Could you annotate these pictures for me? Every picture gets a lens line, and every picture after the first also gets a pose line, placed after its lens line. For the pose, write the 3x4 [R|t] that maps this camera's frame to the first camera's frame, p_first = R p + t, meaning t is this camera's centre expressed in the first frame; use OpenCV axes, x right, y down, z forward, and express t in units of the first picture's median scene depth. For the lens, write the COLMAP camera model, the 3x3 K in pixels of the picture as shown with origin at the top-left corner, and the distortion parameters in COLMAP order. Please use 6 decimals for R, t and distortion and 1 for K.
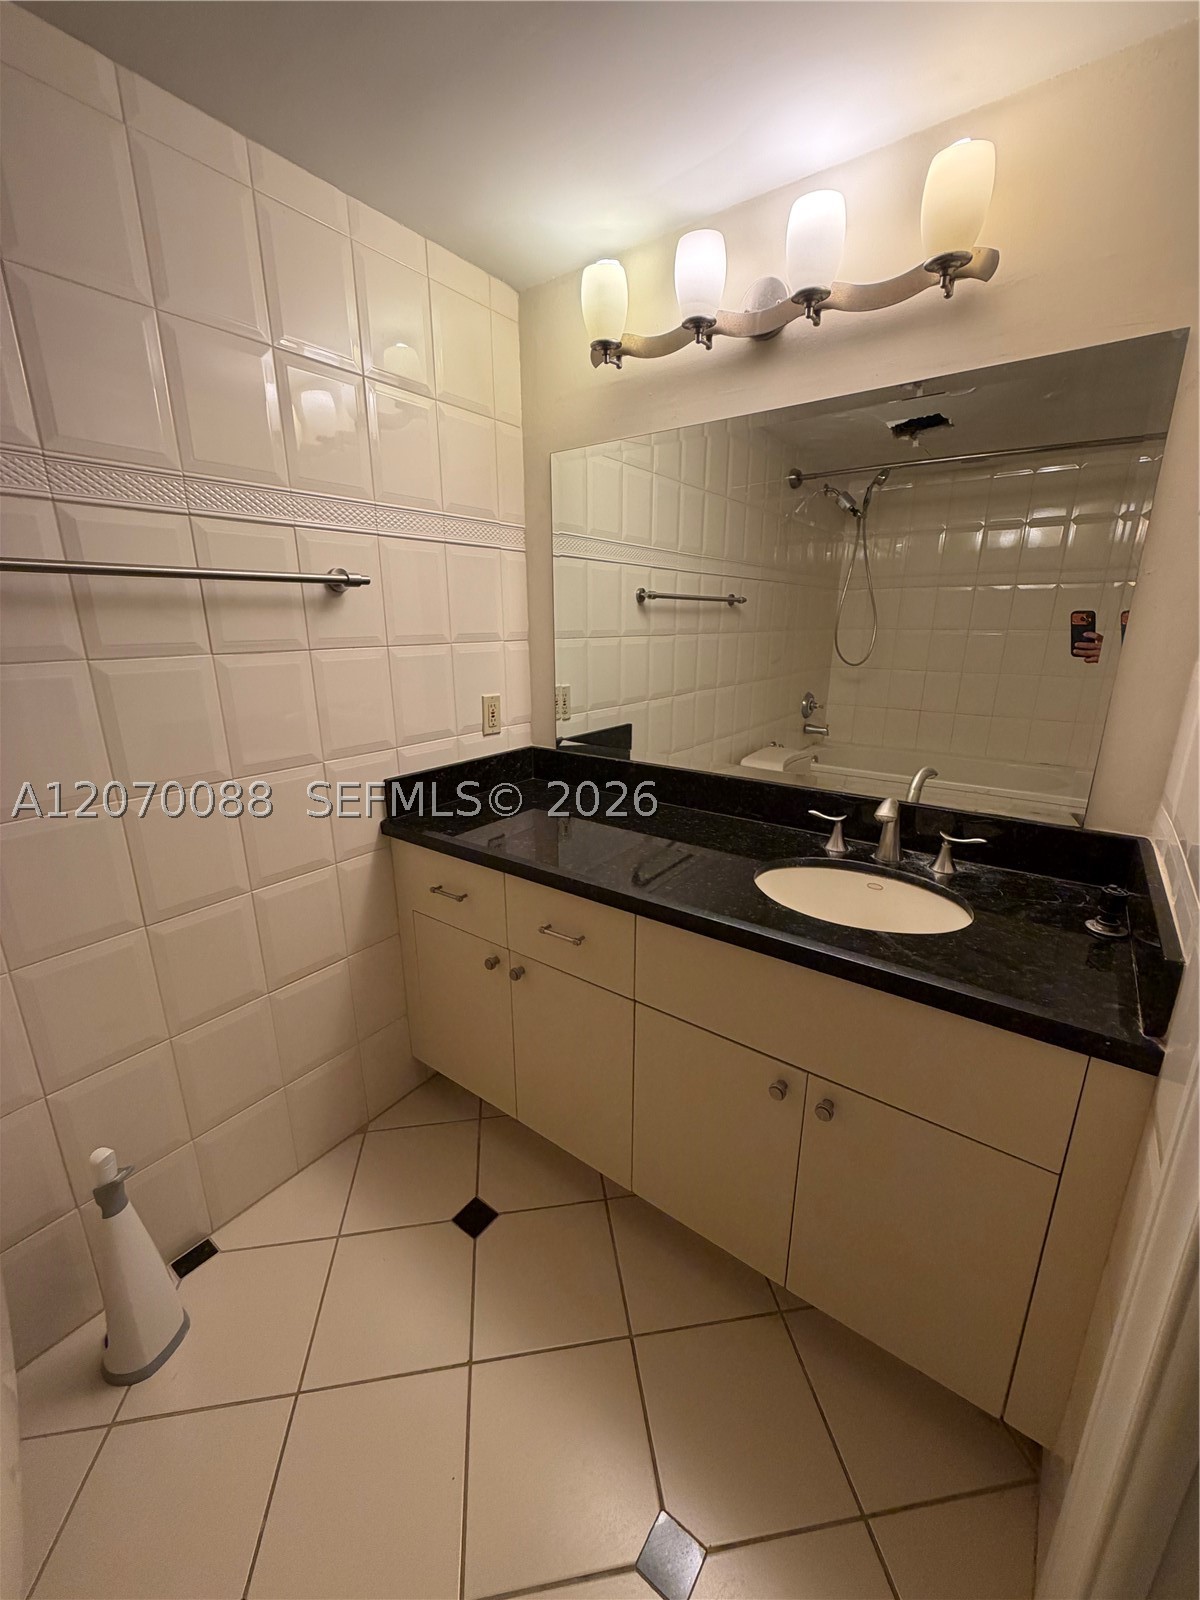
lens RADIAL K [[635.0, 0, 641.9], [0, 635.0, 785.7], [0, 0, 1]] dist [-0.000910, 0.000179]
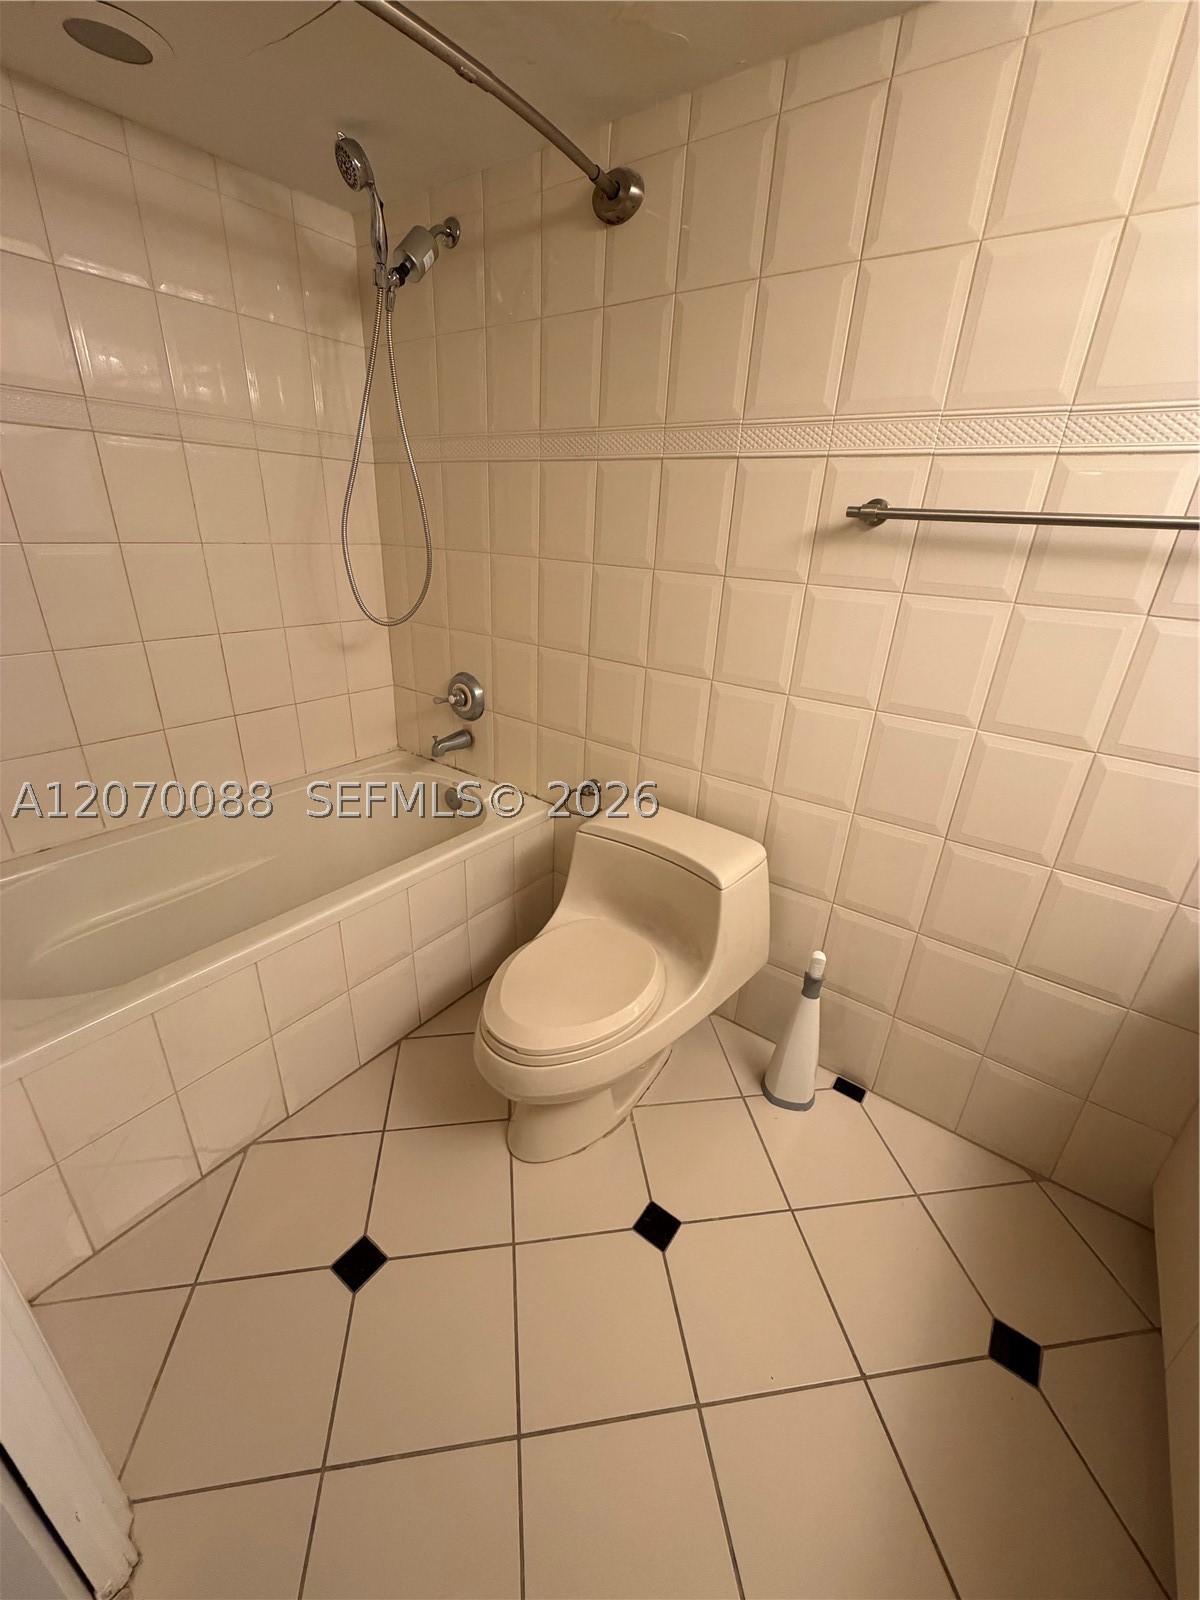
lens RADIAL K [[635.0, 0, 602.0], [0, 635.0, 803.4], [0, 0, 1]] dist [-0.000910, 0.000179]
pose [[-0.029413, 0.382483, -0.923494, 0.309024], [-0.313582, 0.873722, 0.371856, -0.077485], [0.949106, 0.300528, 0.094241, 0.302972]]
